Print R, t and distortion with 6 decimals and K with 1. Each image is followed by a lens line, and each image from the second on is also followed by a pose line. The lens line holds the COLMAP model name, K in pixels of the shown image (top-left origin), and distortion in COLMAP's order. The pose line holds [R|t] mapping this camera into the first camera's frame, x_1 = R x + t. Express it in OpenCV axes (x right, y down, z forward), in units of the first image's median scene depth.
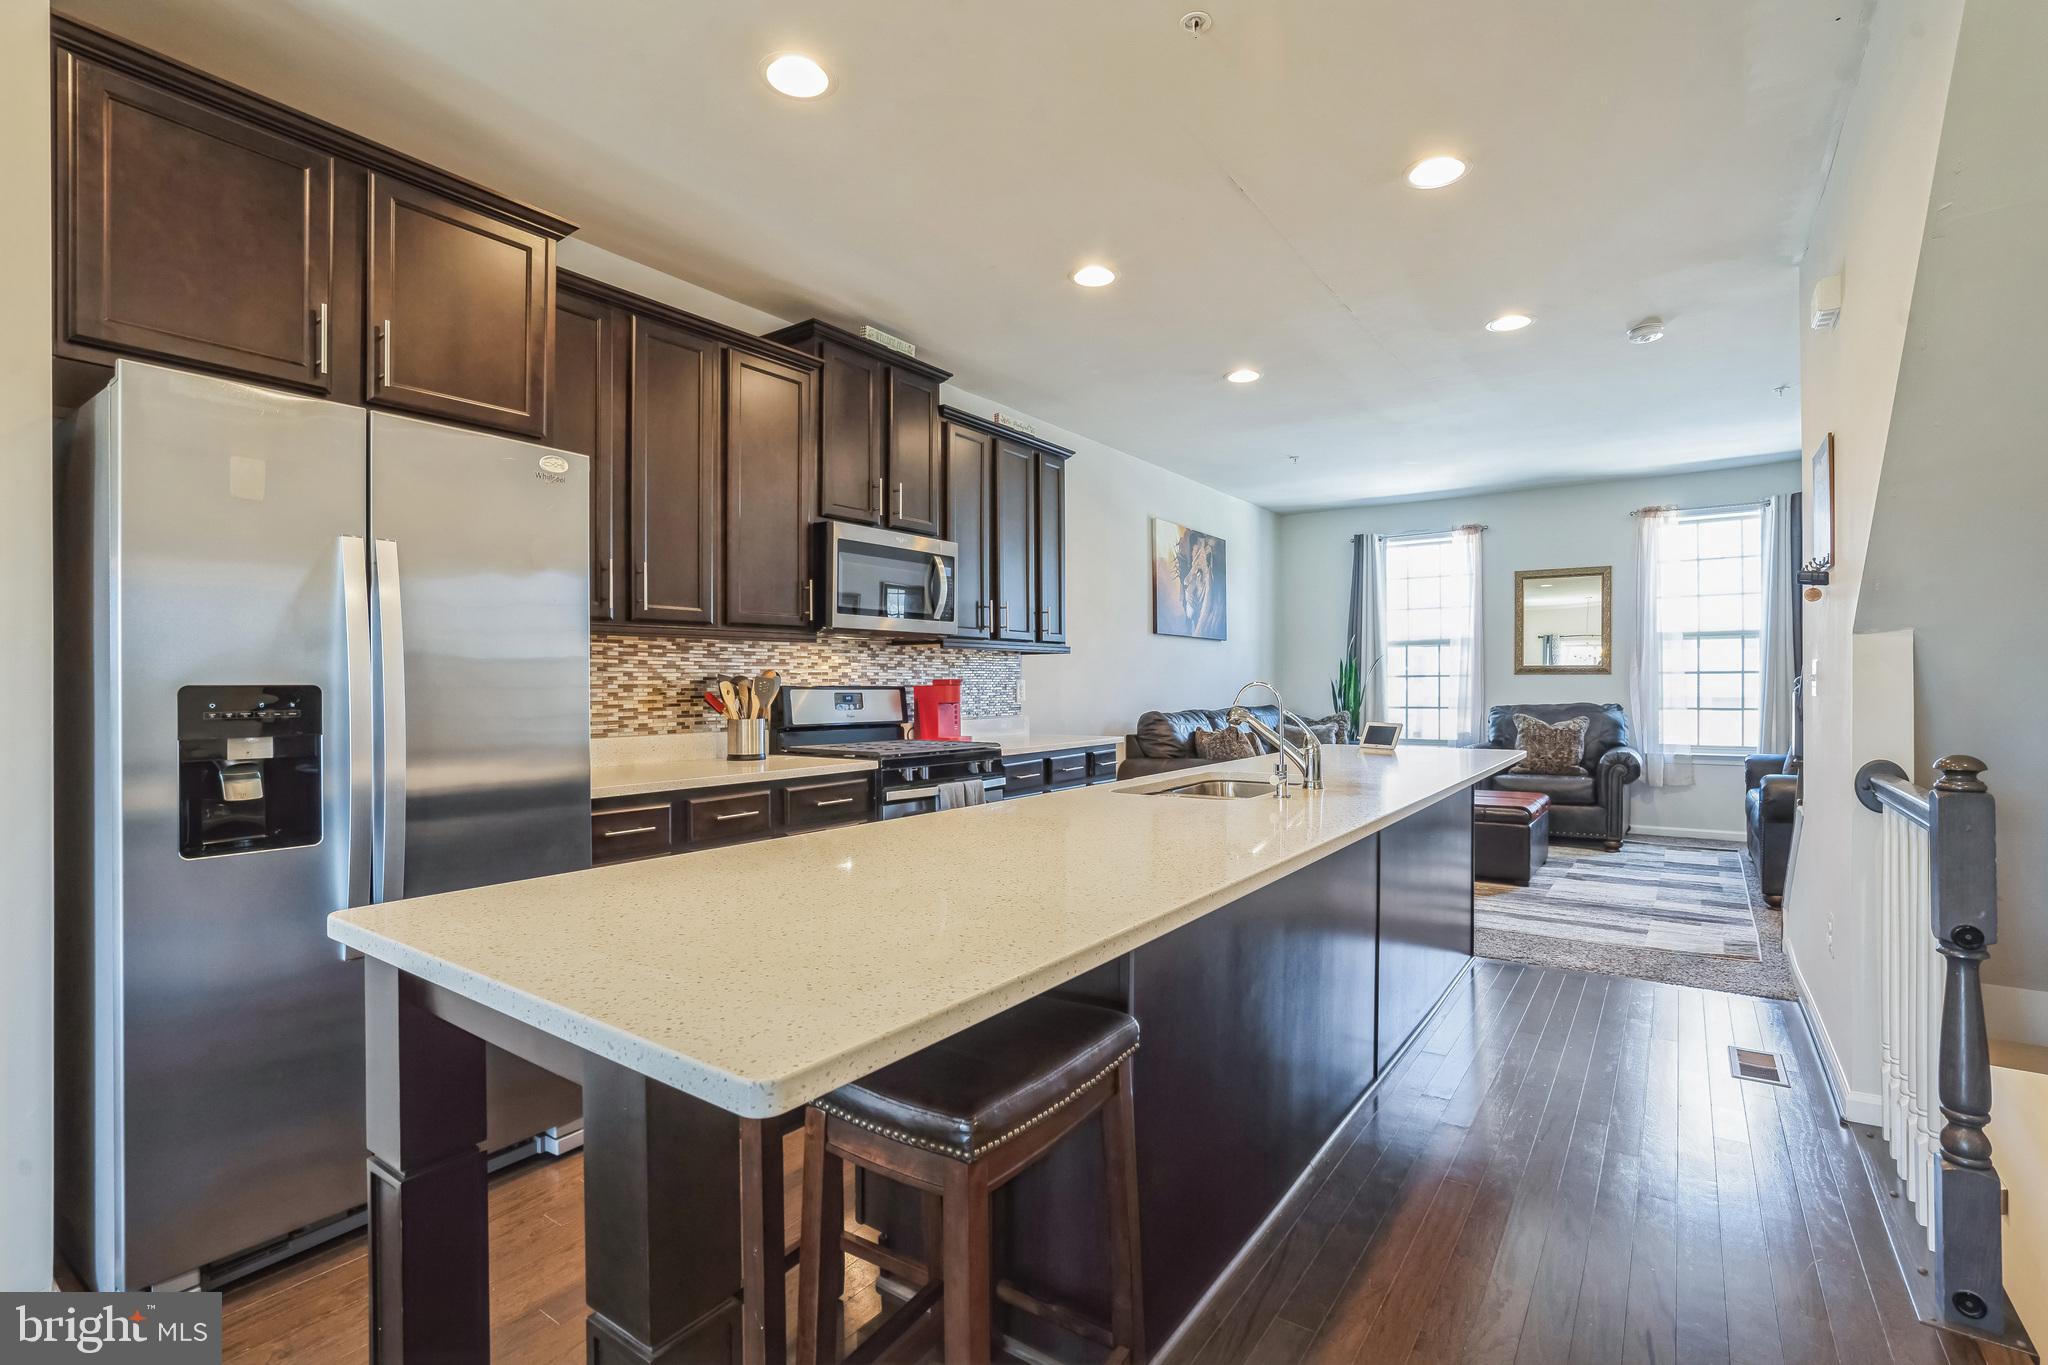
lens RADIAL K [[960.1, 0, 1025.0], [0, 960.1, 685.5], [0, 0, 1]] dist [-0.036854, 0.007968]
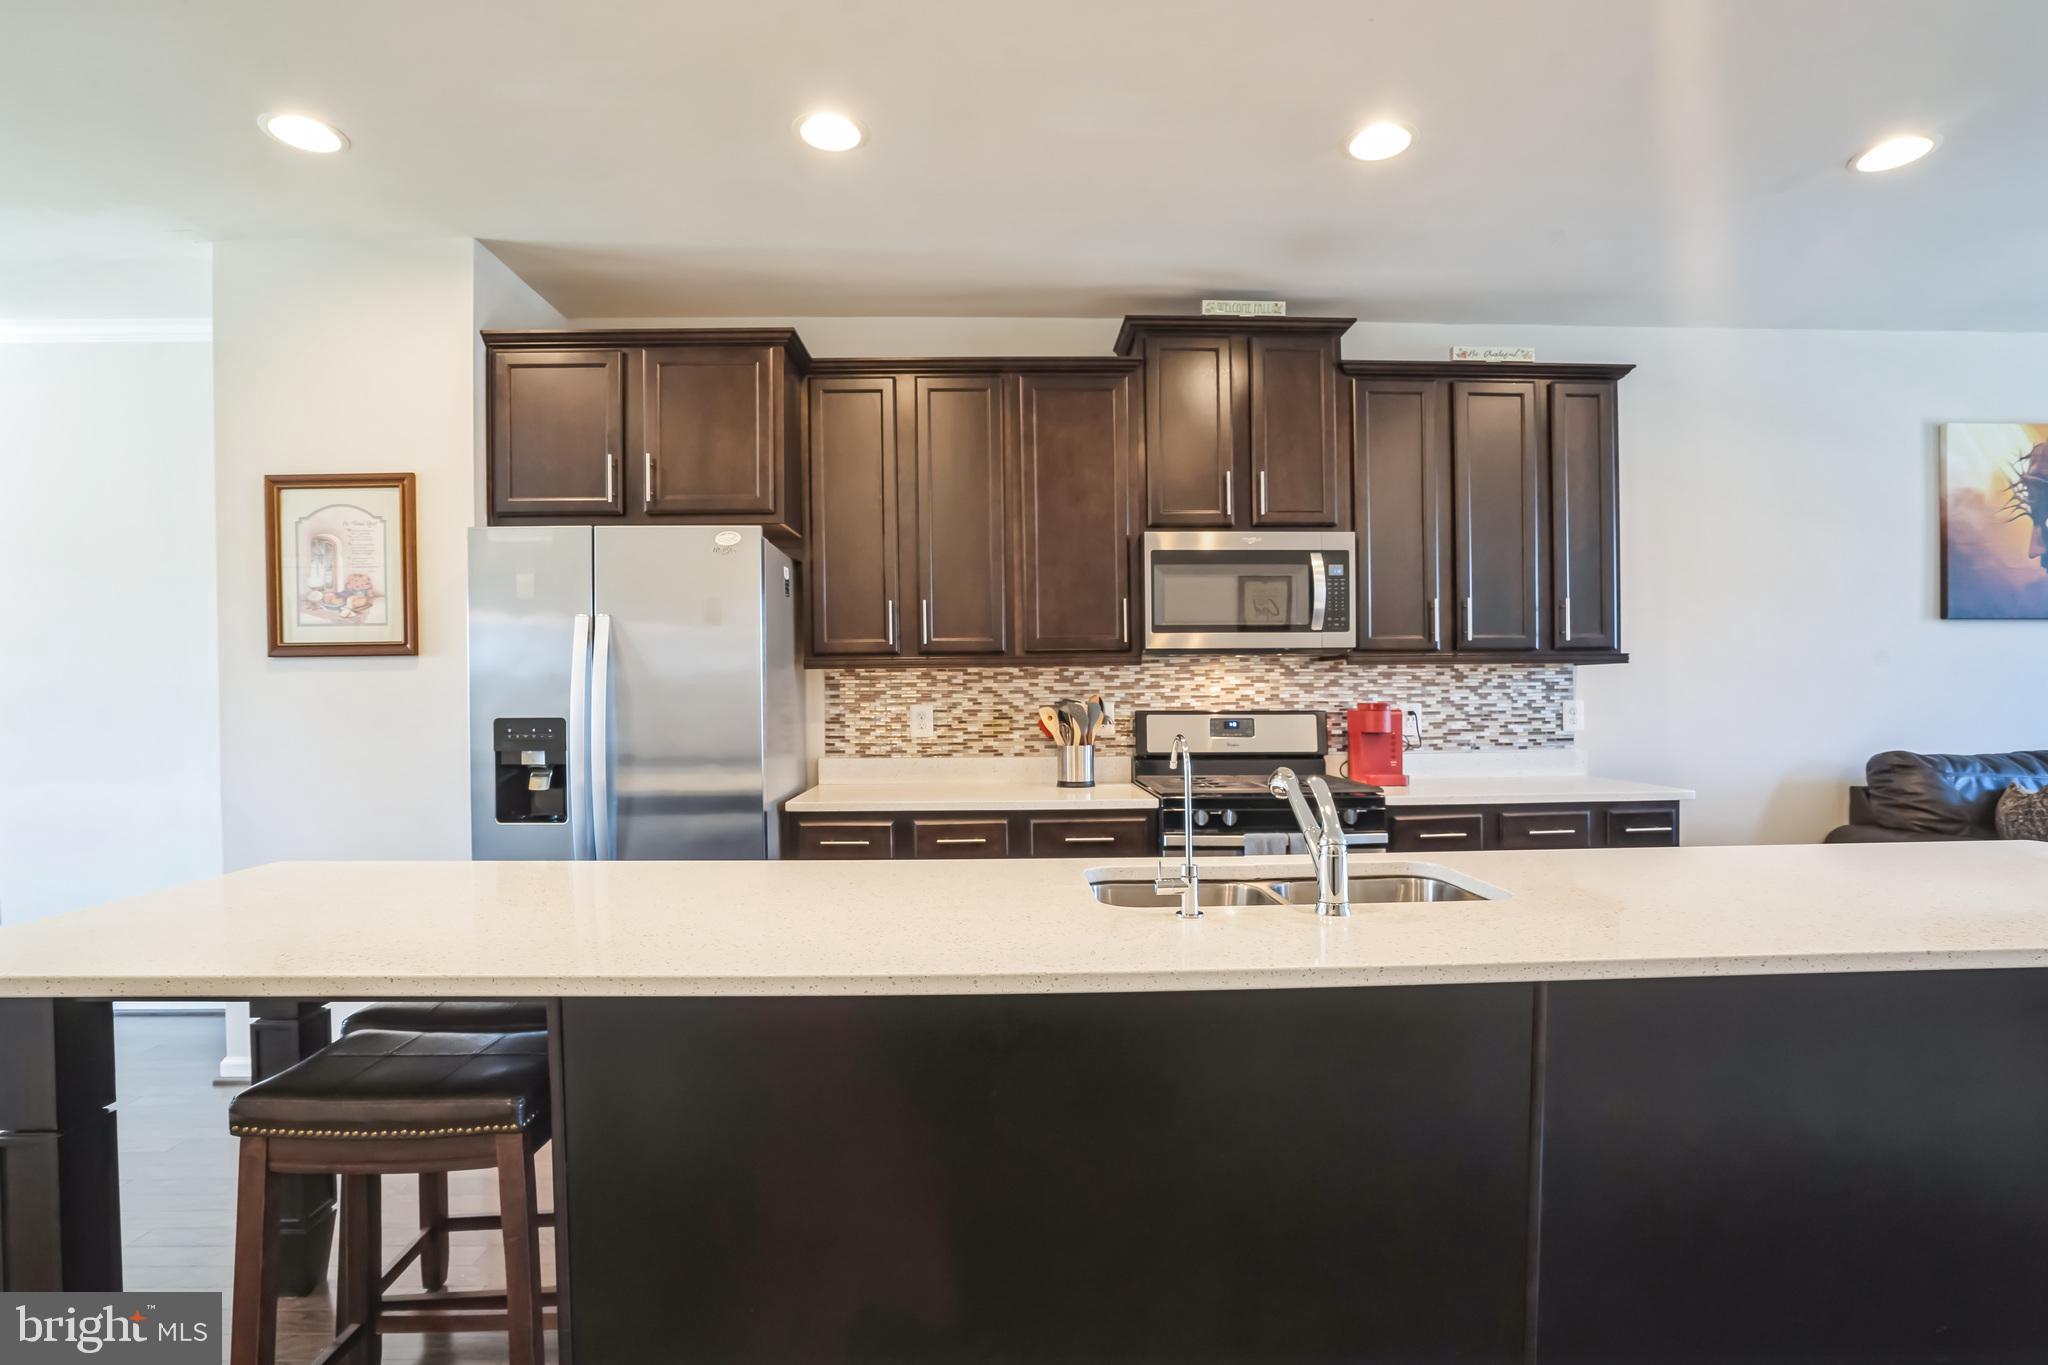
lens RADIAL K [[960.1, 0, 1034.8], [0, 960.1, 695.1], [0, 0, 1]] dist [-0.036854, 0.007968]
pose [[0.598454, 0.002976, -0.801152, 0.441003], [0.003361, 0.999975, 0.006225, -0.021000], [0.801150, -0.006418, 0.598429, 0.346512]]
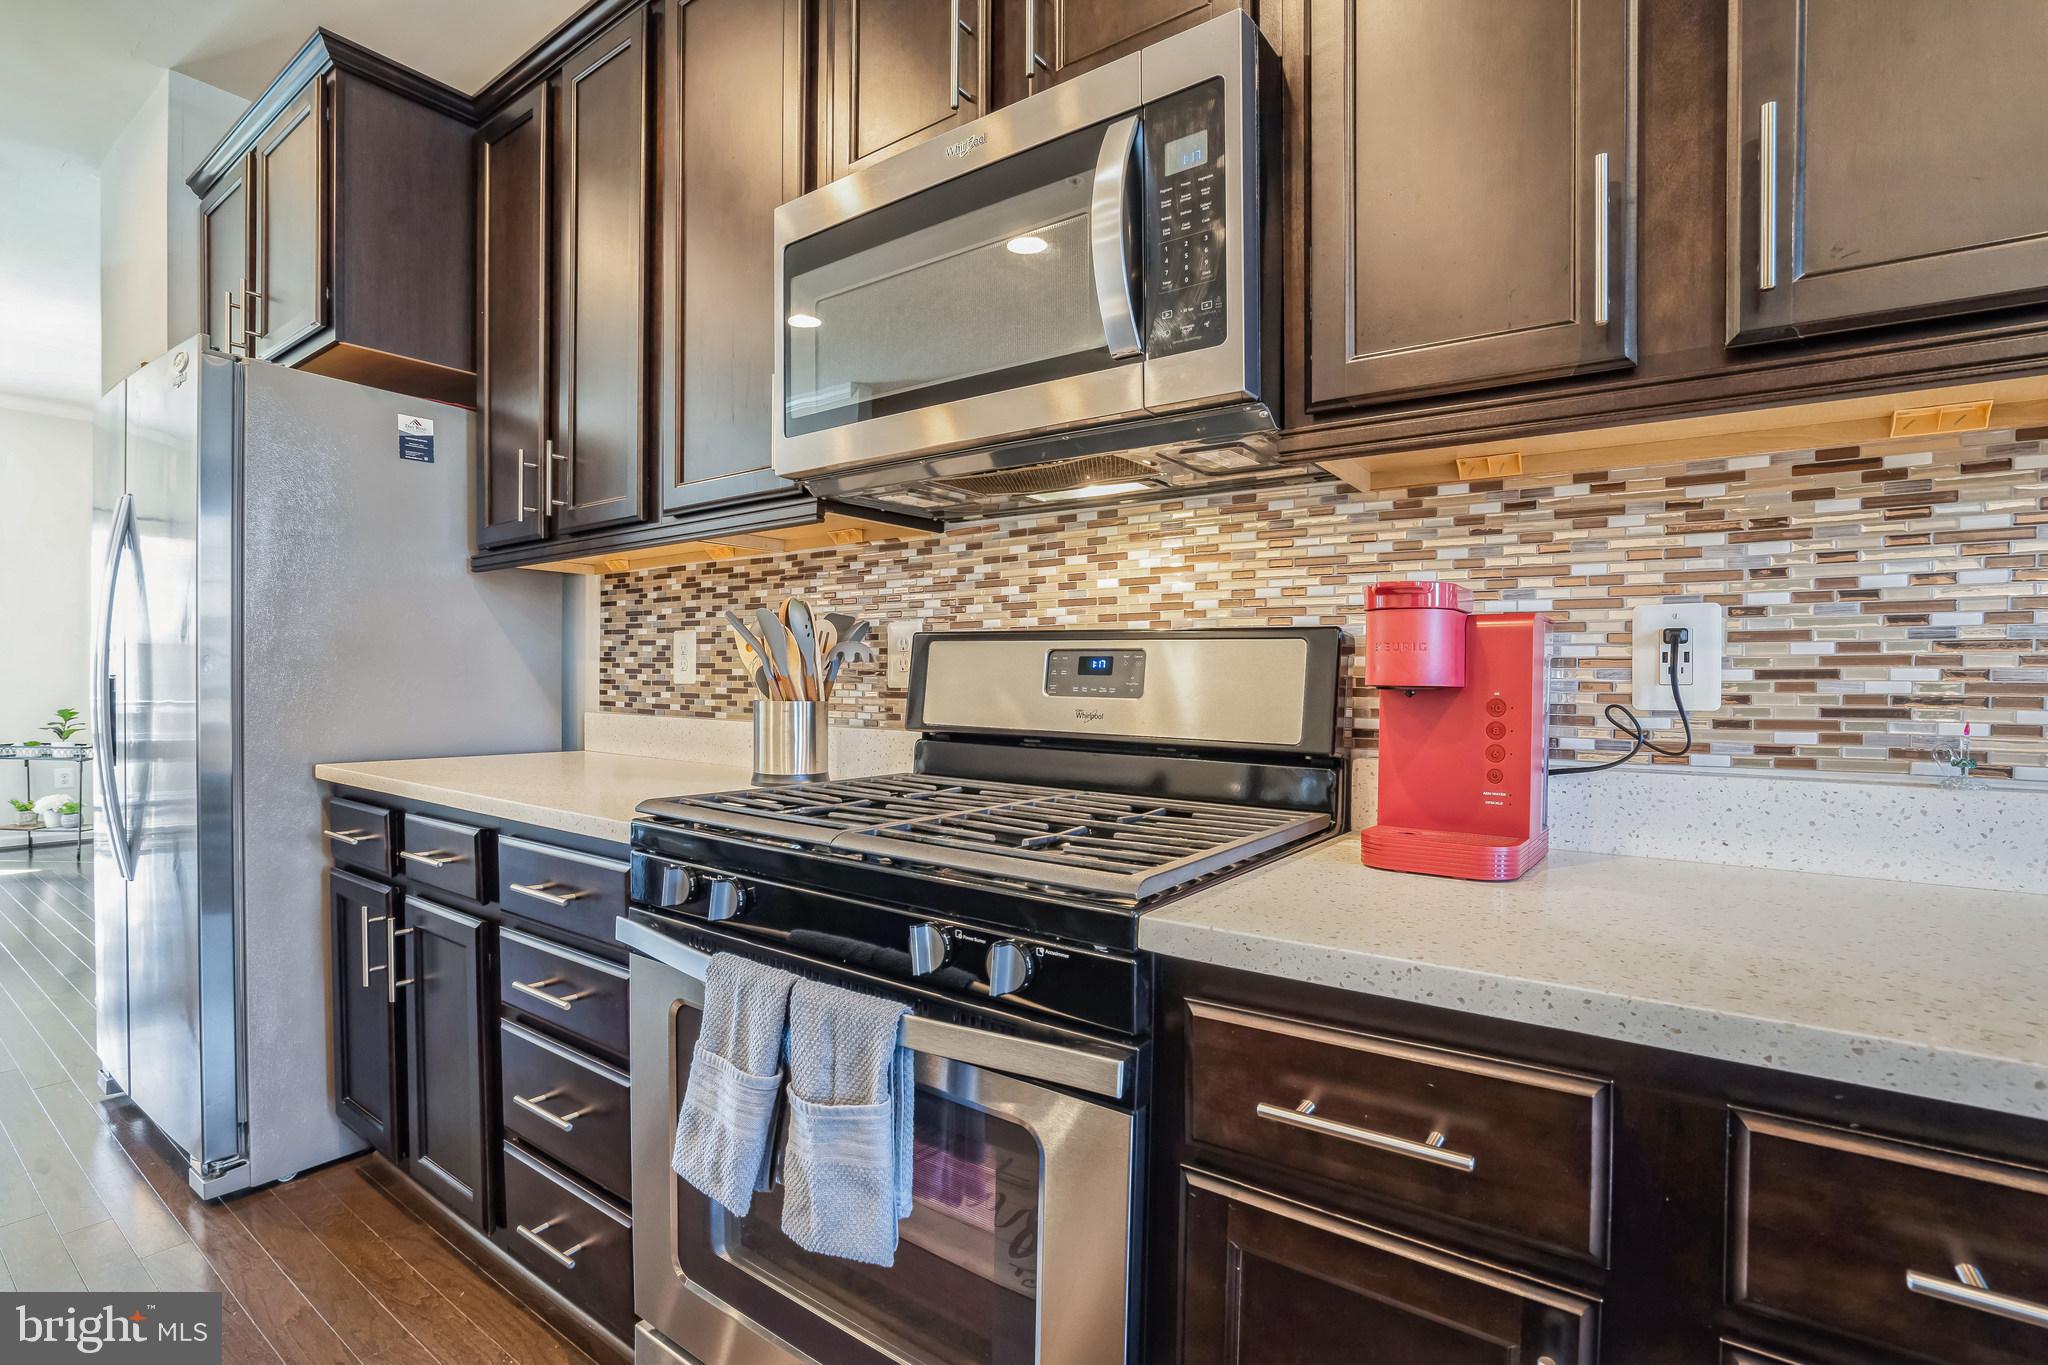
lens RADIAL K [[960.1, 0, 1000.4], [0, 960.1, 698.5], [0, 0, 1]] dist [-0.036854, 0.007968]
pose [[-0.028614, 0.029162, -0.999165, 0.183234], [-0.008407, 0.999532, 0.029413, 0.016700], [0.999555, 0.009241, -0.028356, 1.035696]]
